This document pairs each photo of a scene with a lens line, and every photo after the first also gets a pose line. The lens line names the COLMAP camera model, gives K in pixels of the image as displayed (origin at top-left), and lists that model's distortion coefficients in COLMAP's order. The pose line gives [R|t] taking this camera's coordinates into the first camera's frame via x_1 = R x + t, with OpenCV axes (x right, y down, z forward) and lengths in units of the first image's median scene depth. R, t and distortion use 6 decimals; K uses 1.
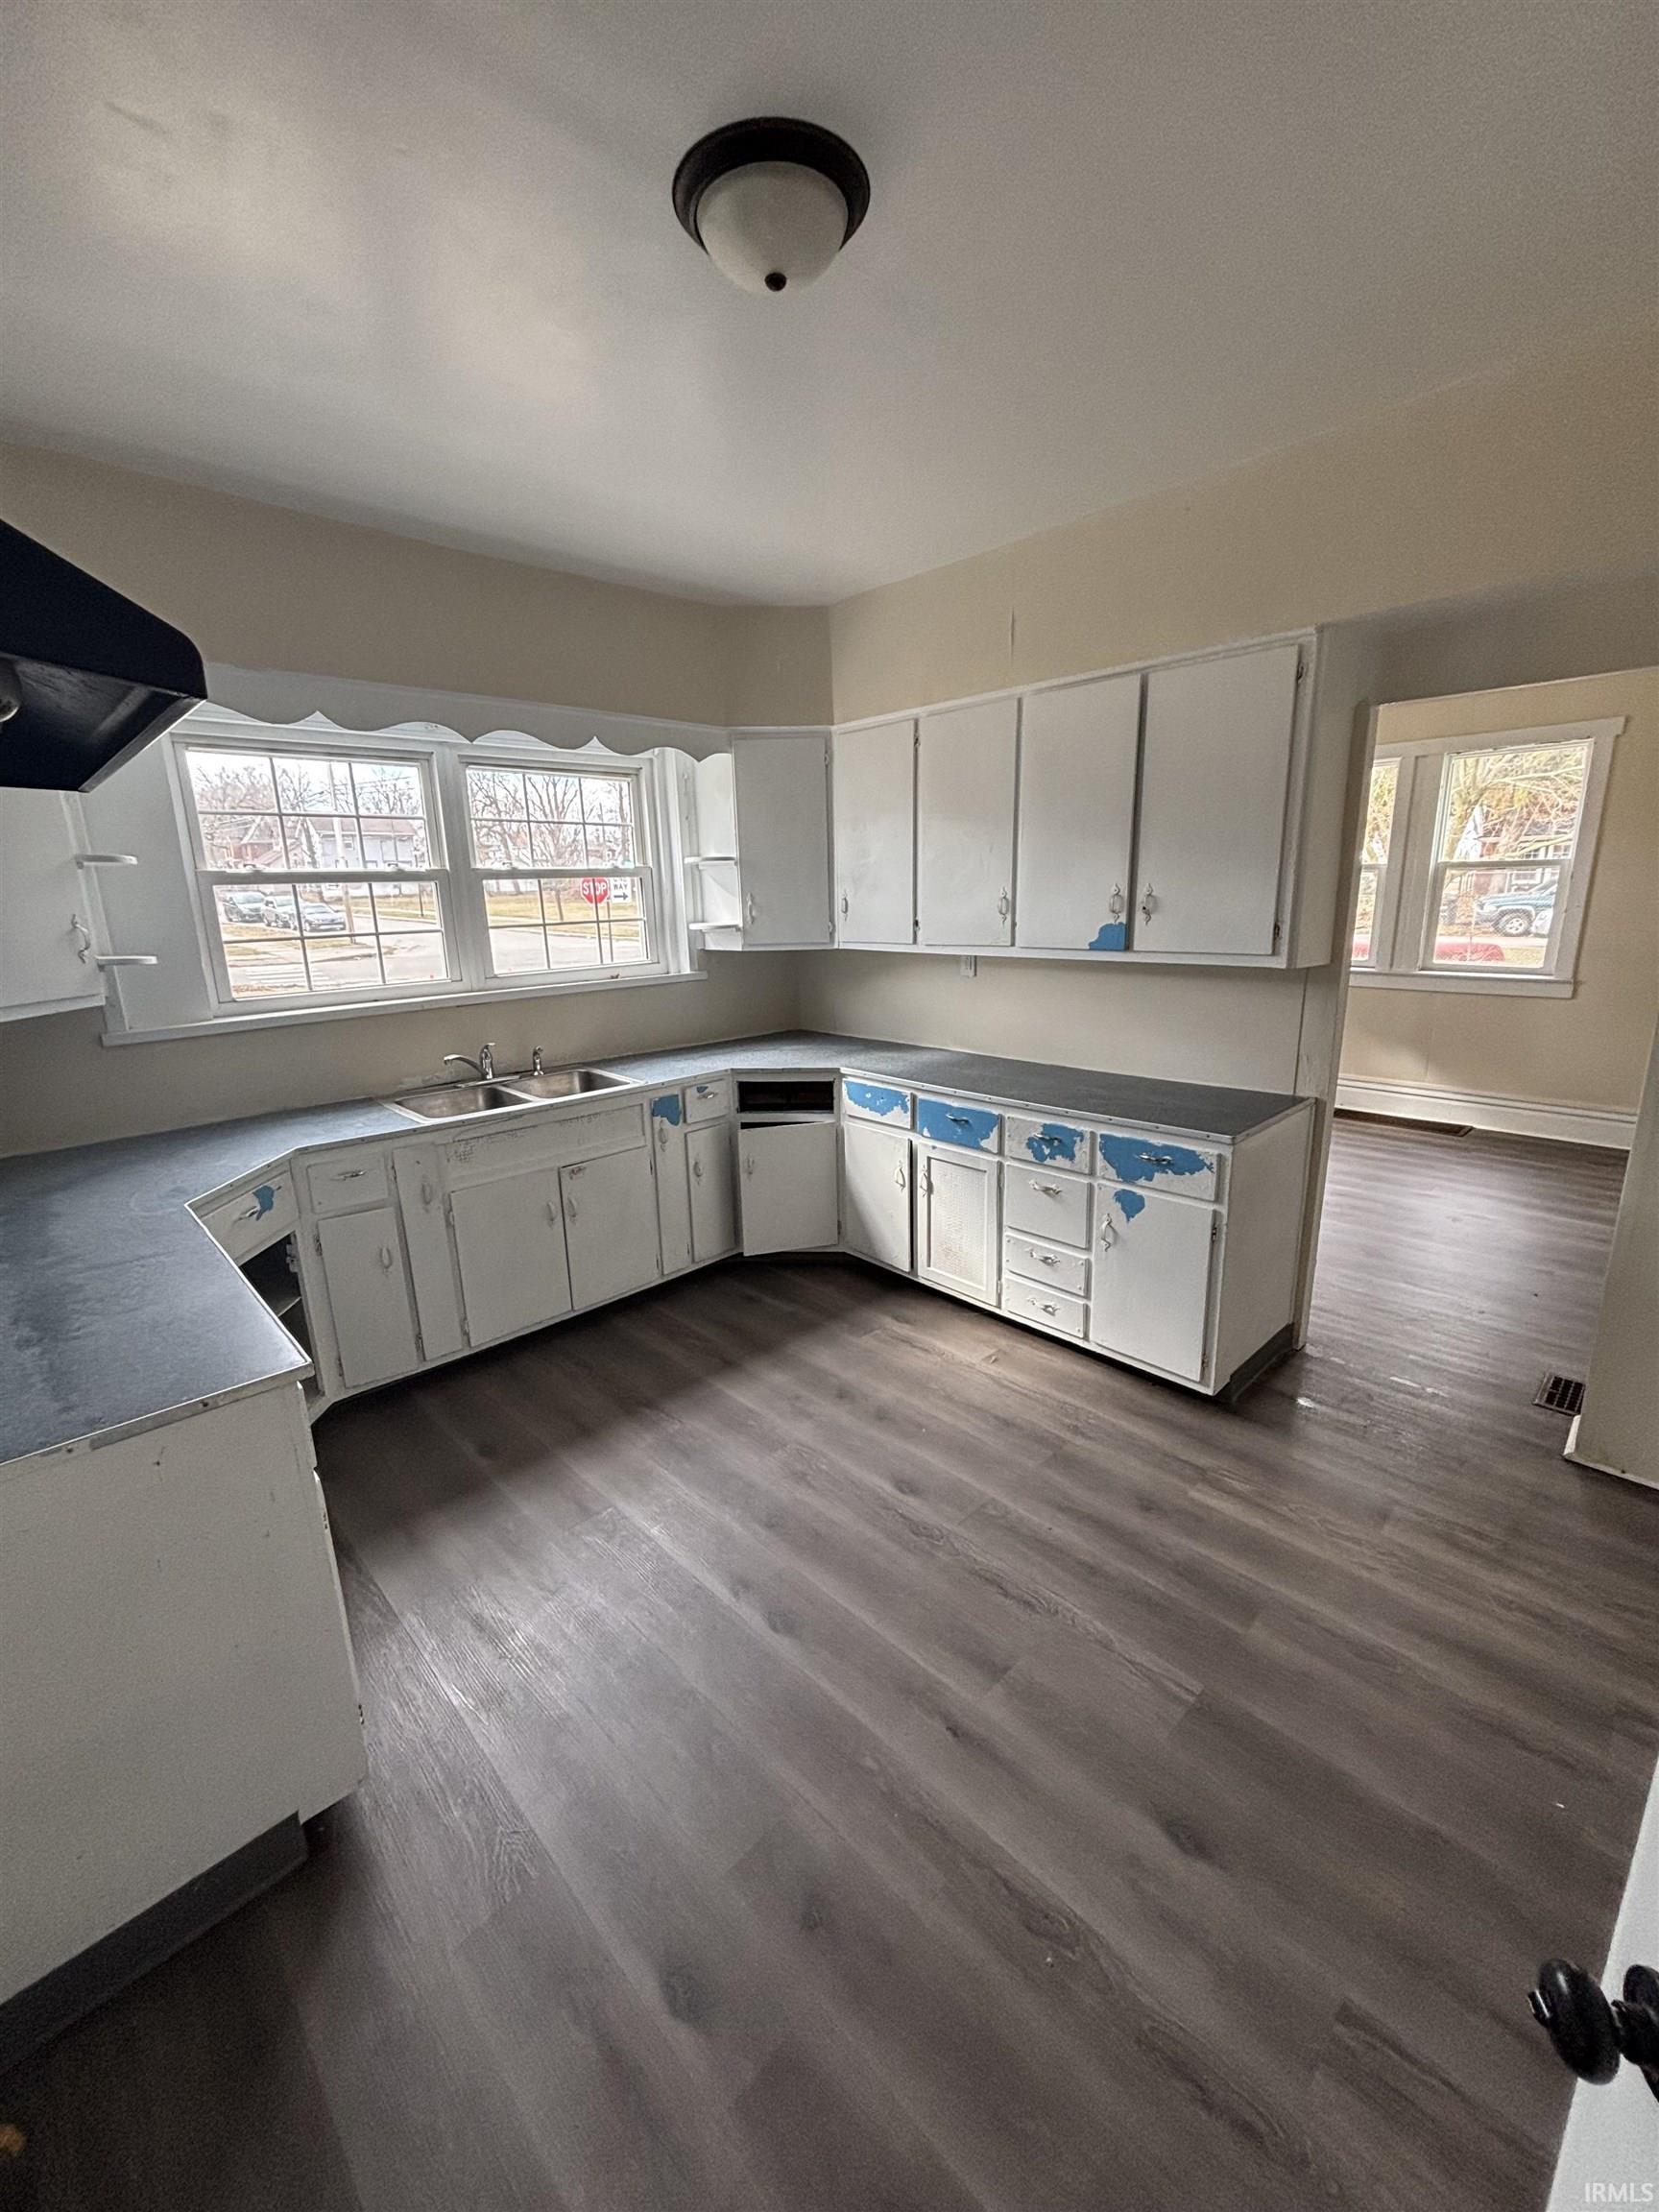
lens RADIAL K [[888.2, 0, 829.5], [0, 888.2, 1106.0], [0, 0, 1]] dist [0.002265, -0.000251]
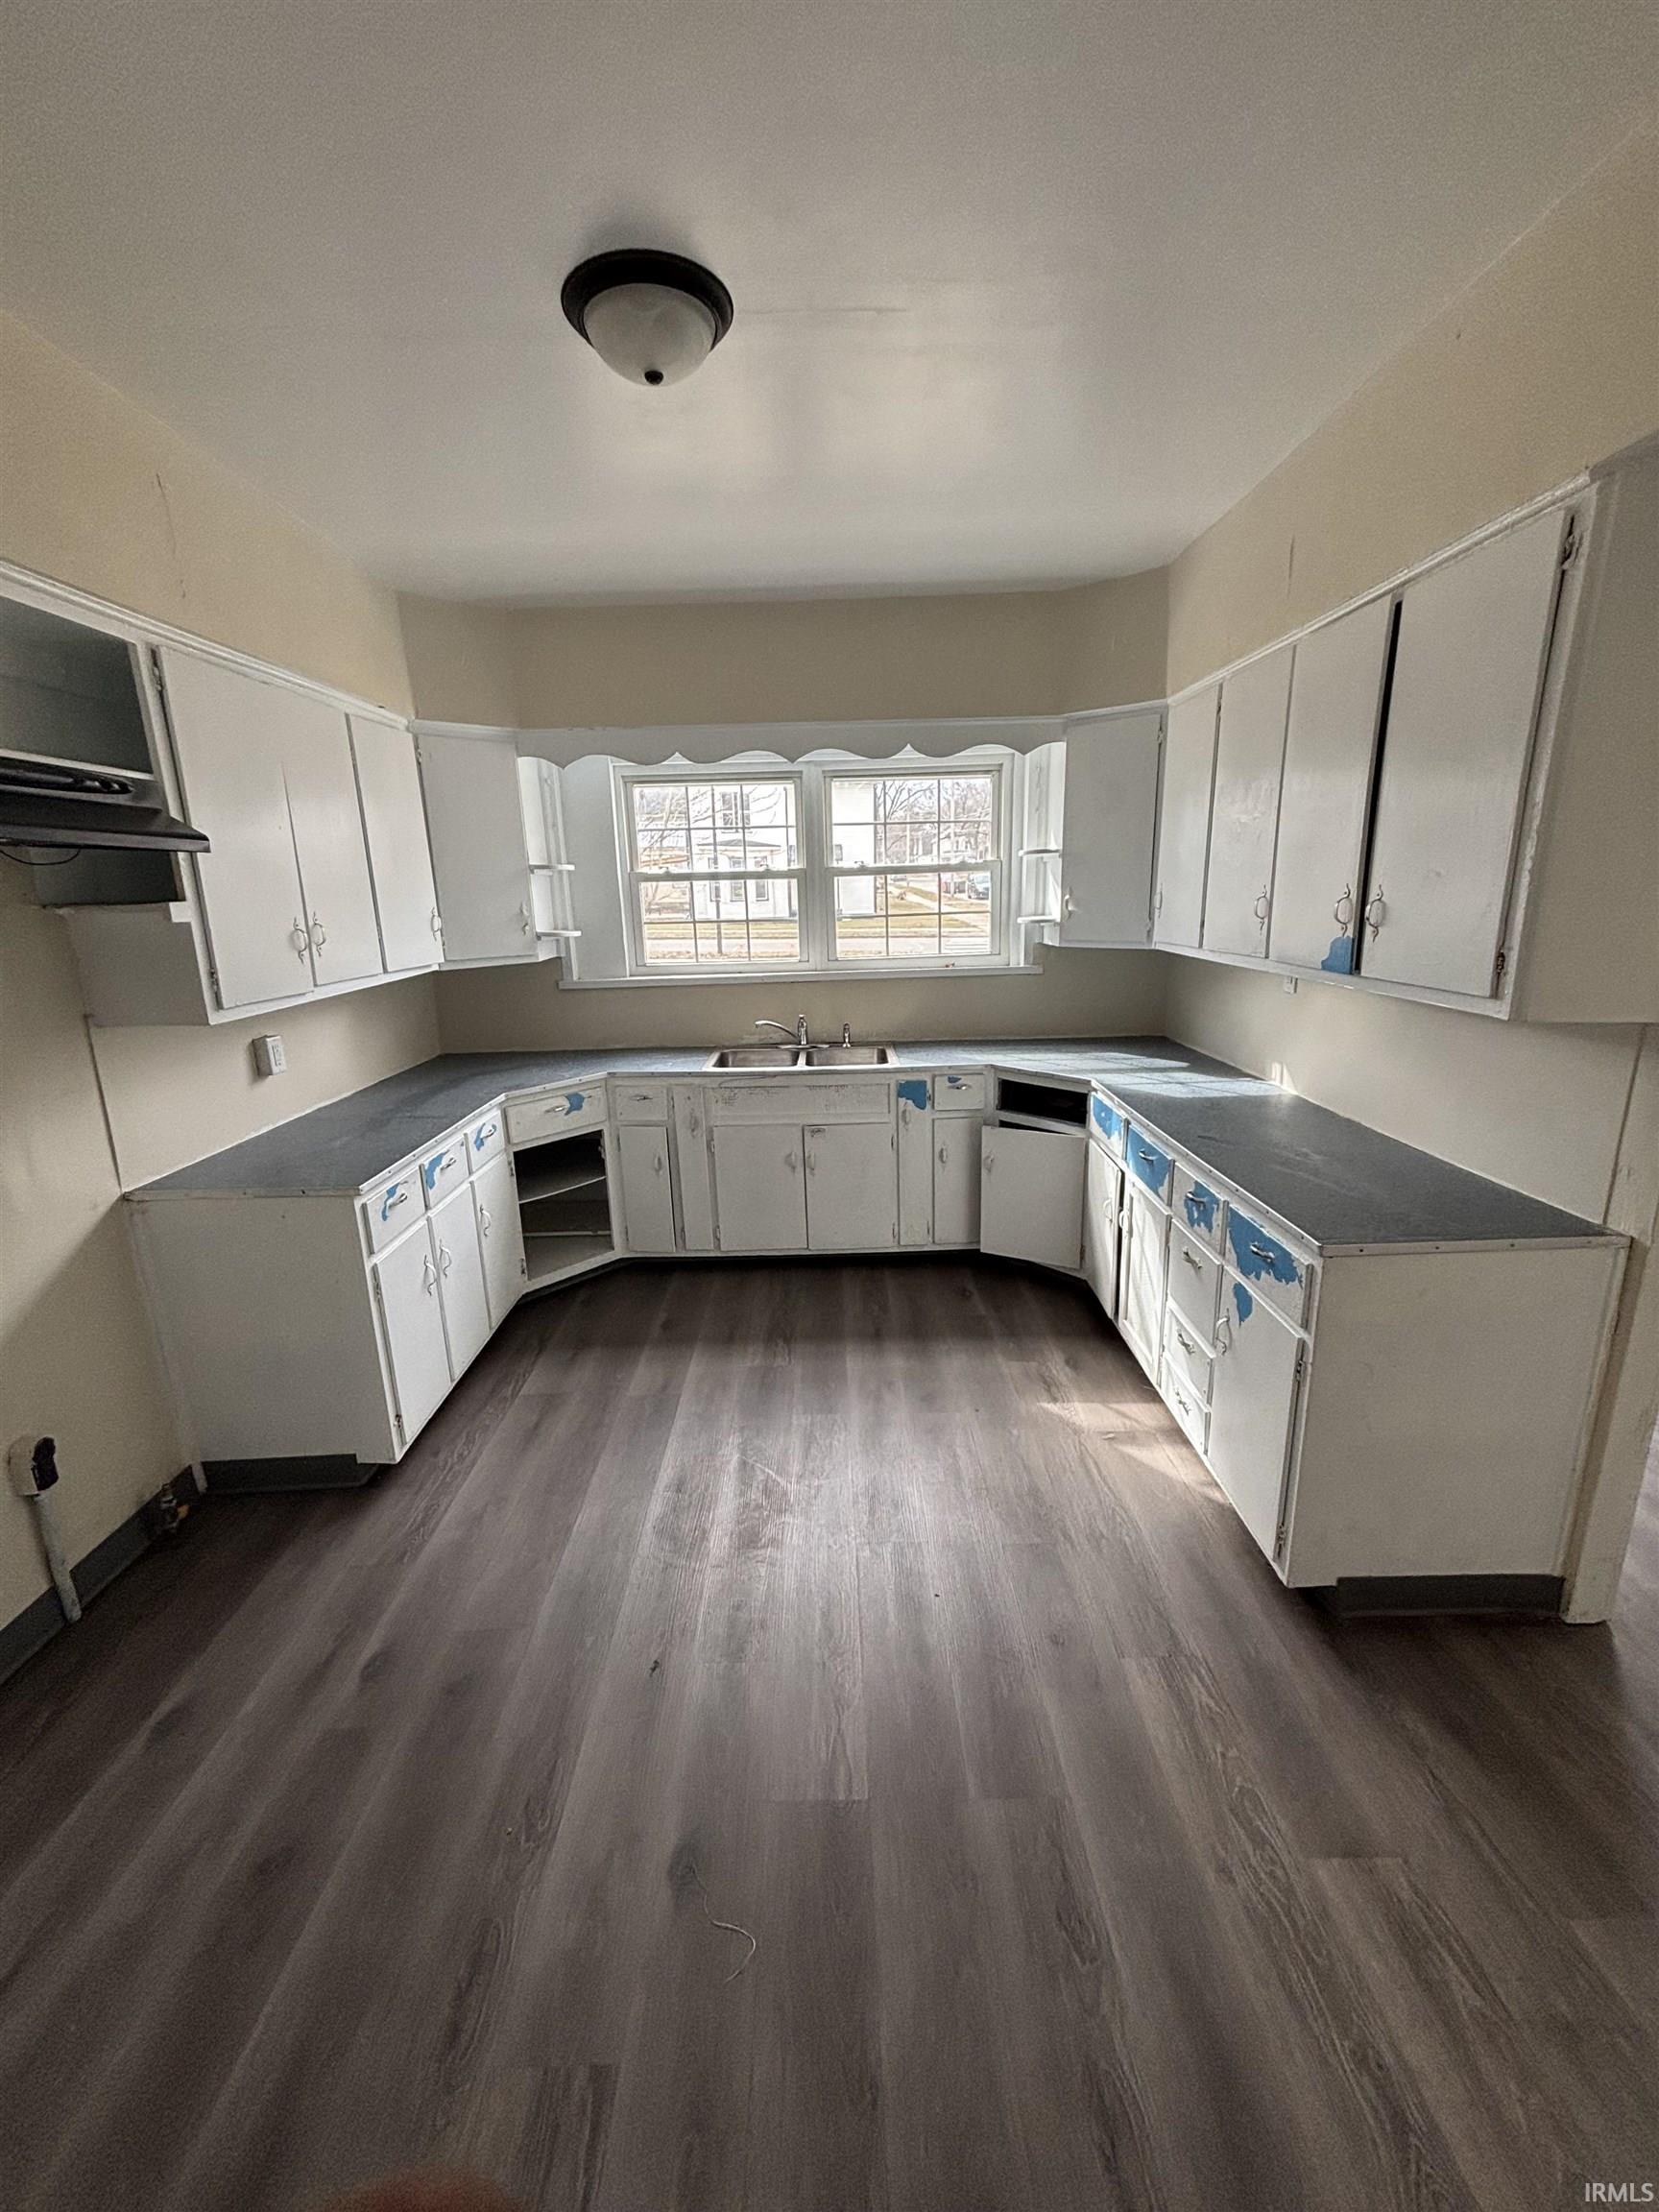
lens RADIAL K [[888.2, 0, 829.5], [0, 888.2, 1106.0], [0, 0, 1]] dist [0.002265, -0.000251]
pose [[0.723926, 0.171015, -0.668345, 0.467260], [-0.155800, 0.984287, 0.083101, -0.054734], [0.672054, 0.043970, 0.739195, 0.152079]]
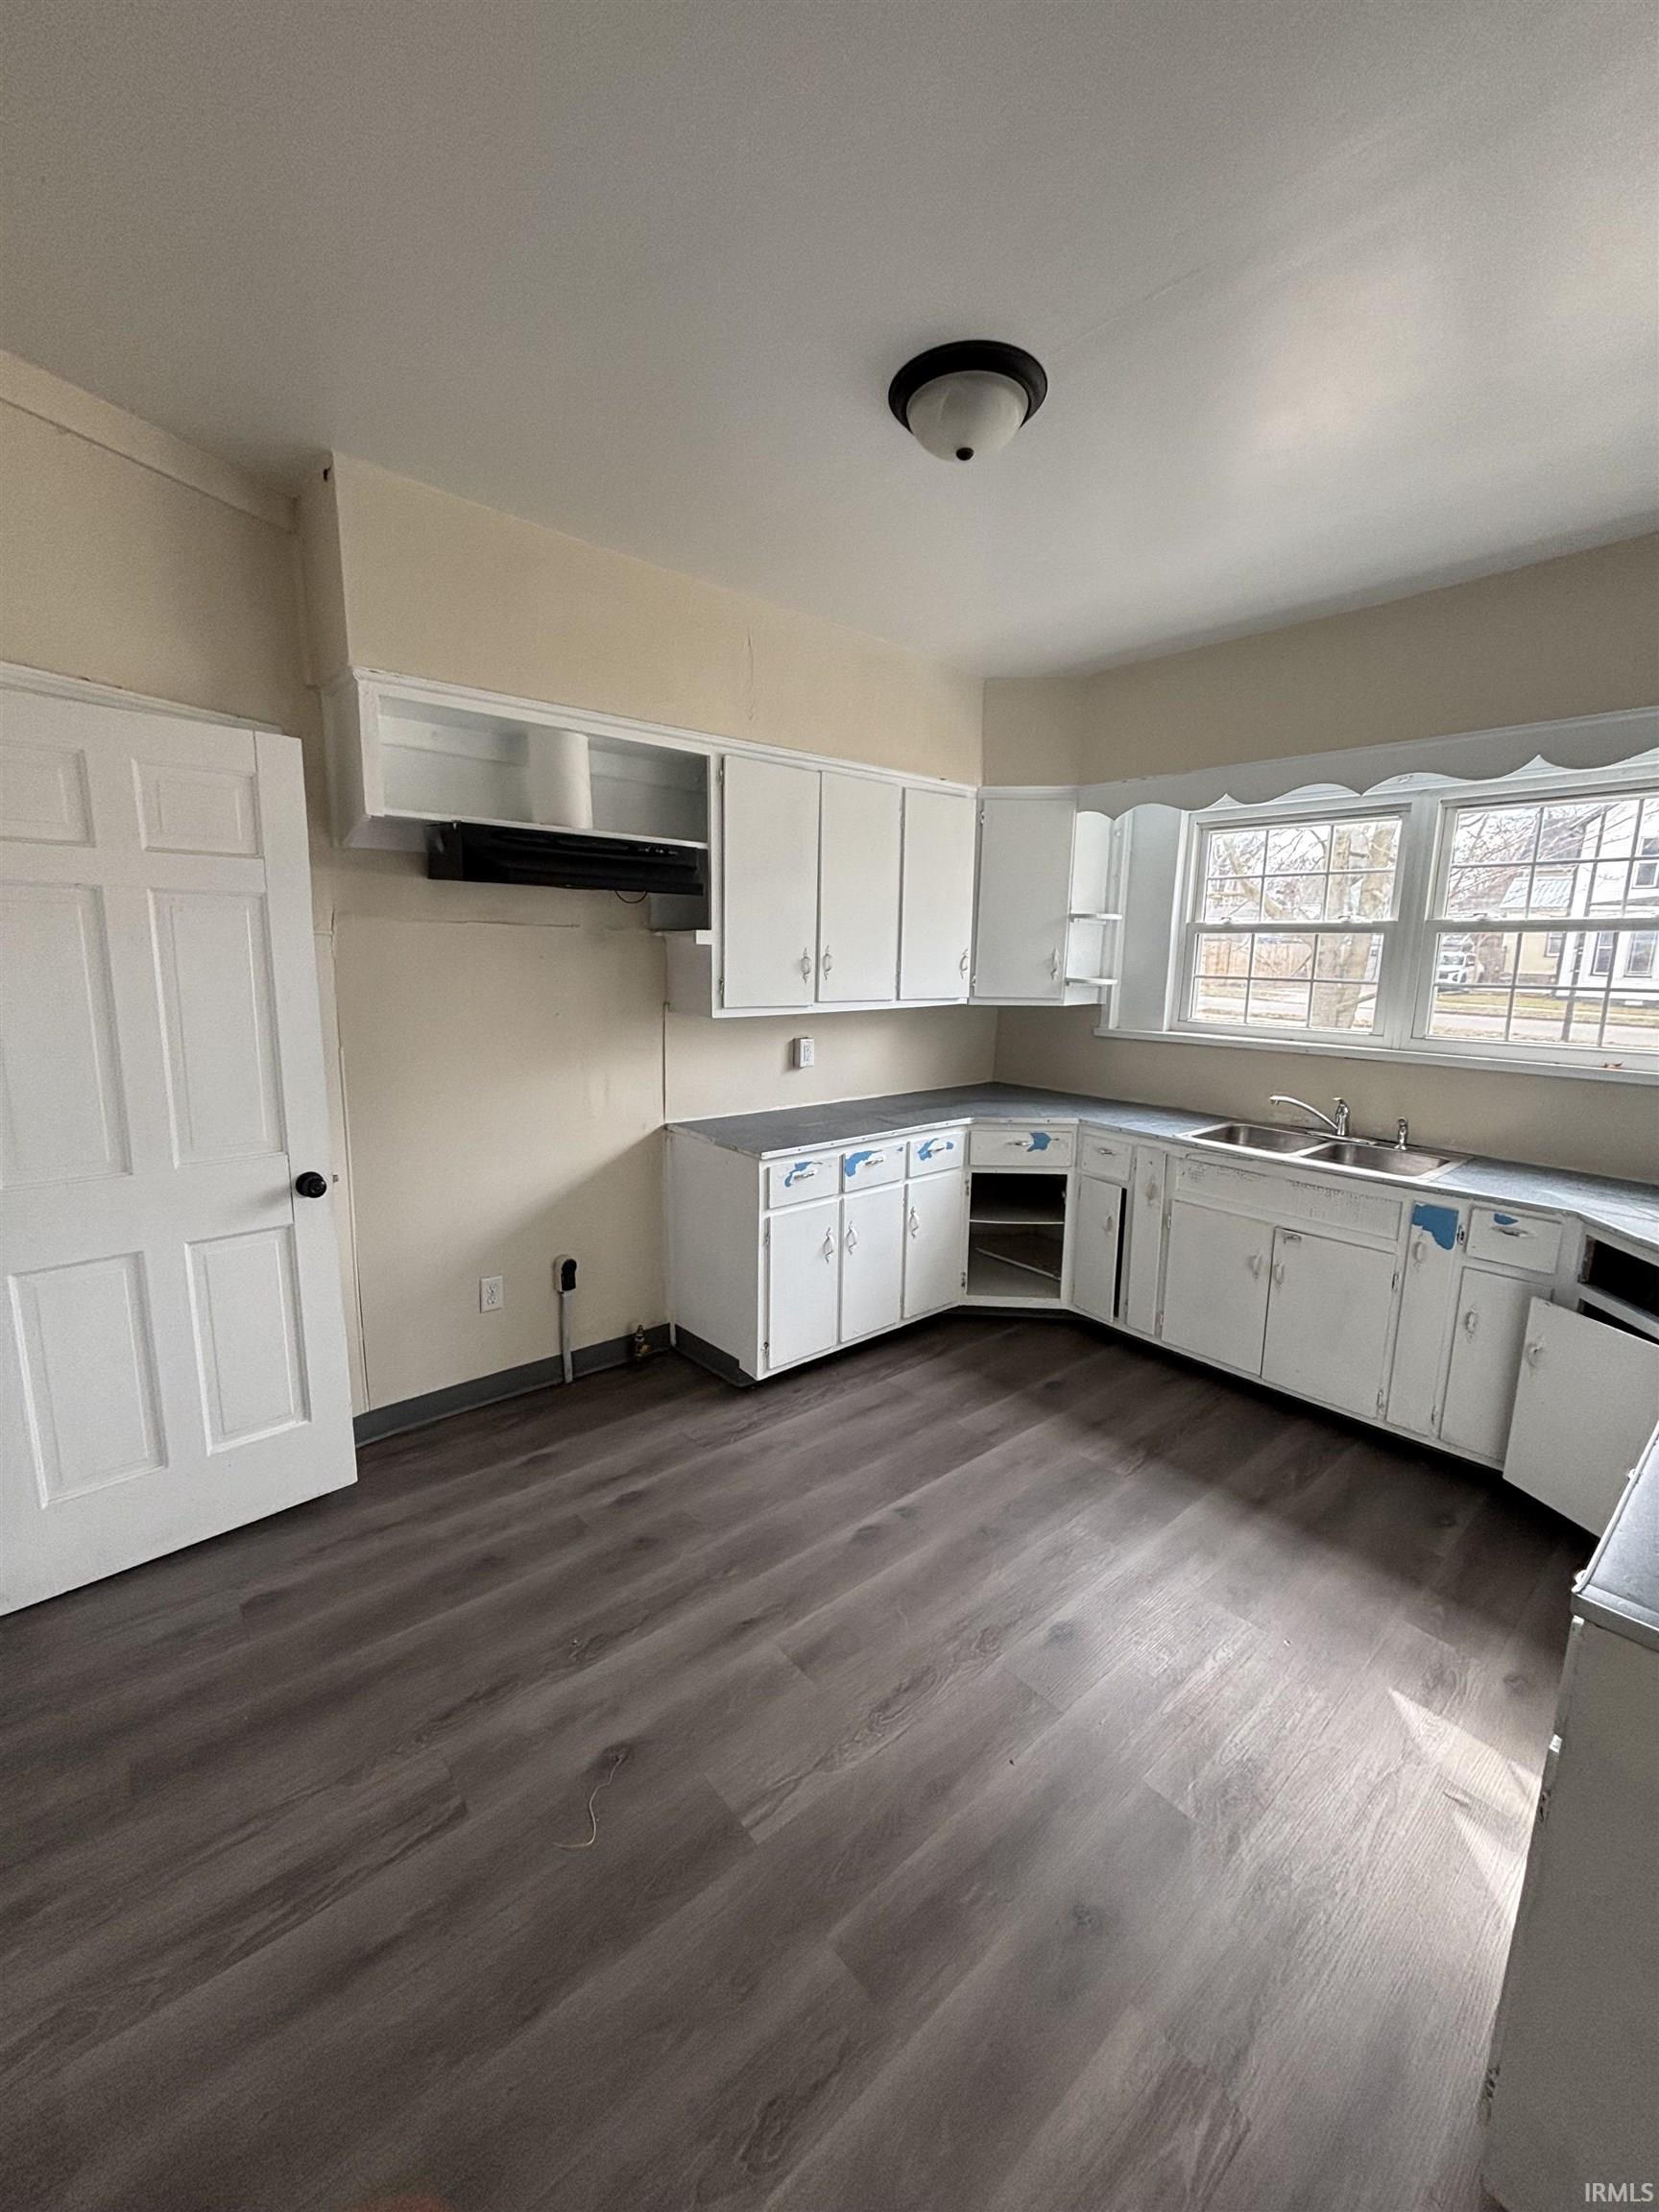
lens RADIAL K [[888.2, 0, 829.5], [0, 888.2, 1106.0], [0, 0, 1]] dist [0.002265, -0.000251]
pose [[-0.054912, 0.197786, -0.978706, 0.602259], [-0.254232, 0.945111, 0.205261, -0.121149], [0.965583, 0.260090, -0.001615, 0.472657]]
